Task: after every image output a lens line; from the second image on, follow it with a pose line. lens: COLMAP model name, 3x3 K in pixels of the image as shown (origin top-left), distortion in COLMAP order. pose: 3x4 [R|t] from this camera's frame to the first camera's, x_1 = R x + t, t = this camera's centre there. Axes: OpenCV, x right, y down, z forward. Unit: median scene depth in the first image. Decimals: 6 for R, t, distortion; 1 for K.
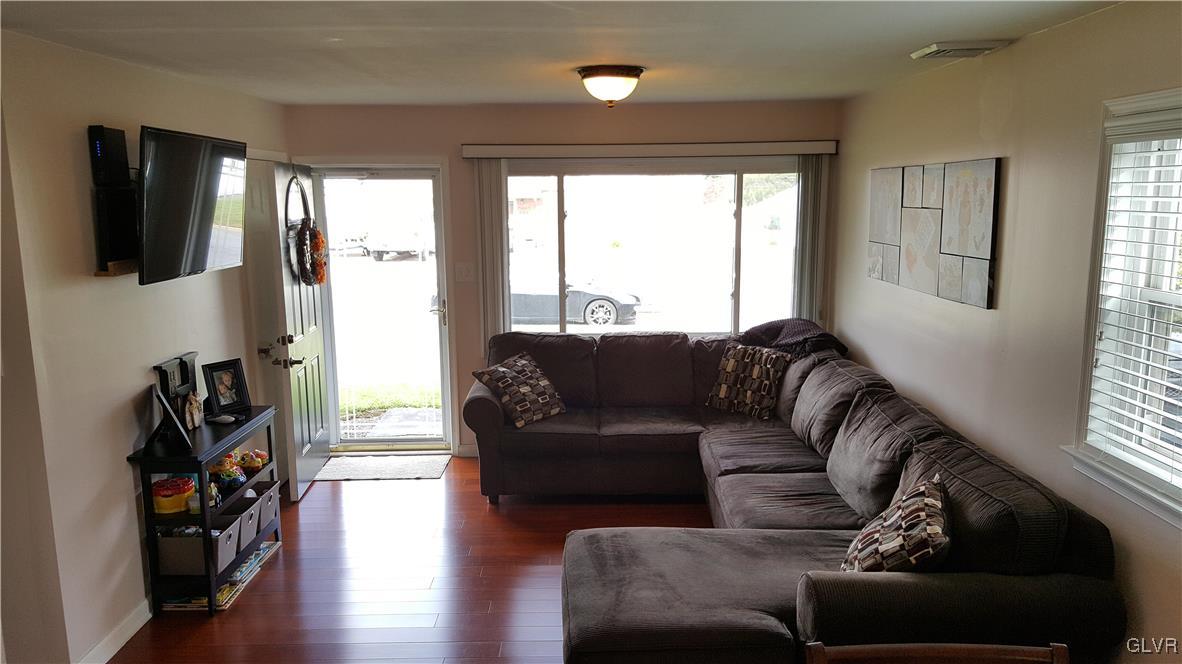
lens RADIAL K [[866.4, 0, 595.7], [0, 866.4, 342.7], [0, 0, 1]] dist [0.150331, -0.312426]
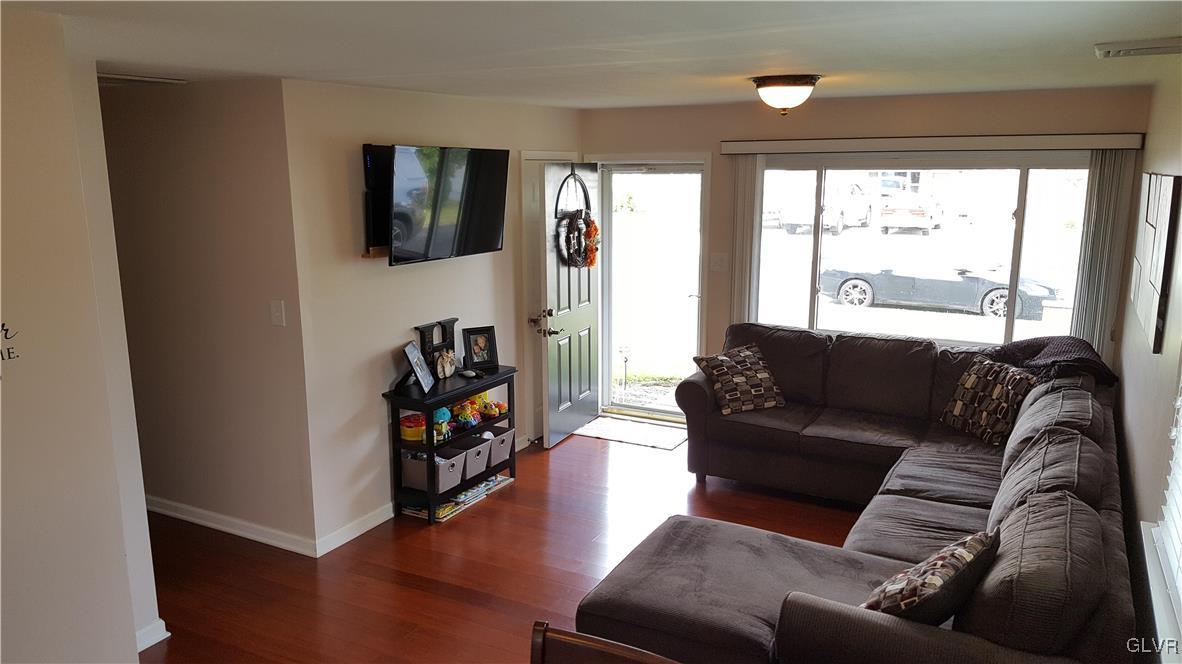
lens RADIAL K [[875.5, 0, 589.6], [0, 875.5, 339.3], [0, 0, 1]] dist [0.111426, -0.217381]
pose [[0.869006, 0.100539, -0.484480, 0.268601], [-0.085220, 0.994919, 0.053608, -0.035353], [0.487408, -0.005298, 0.873158, -0.007529]]
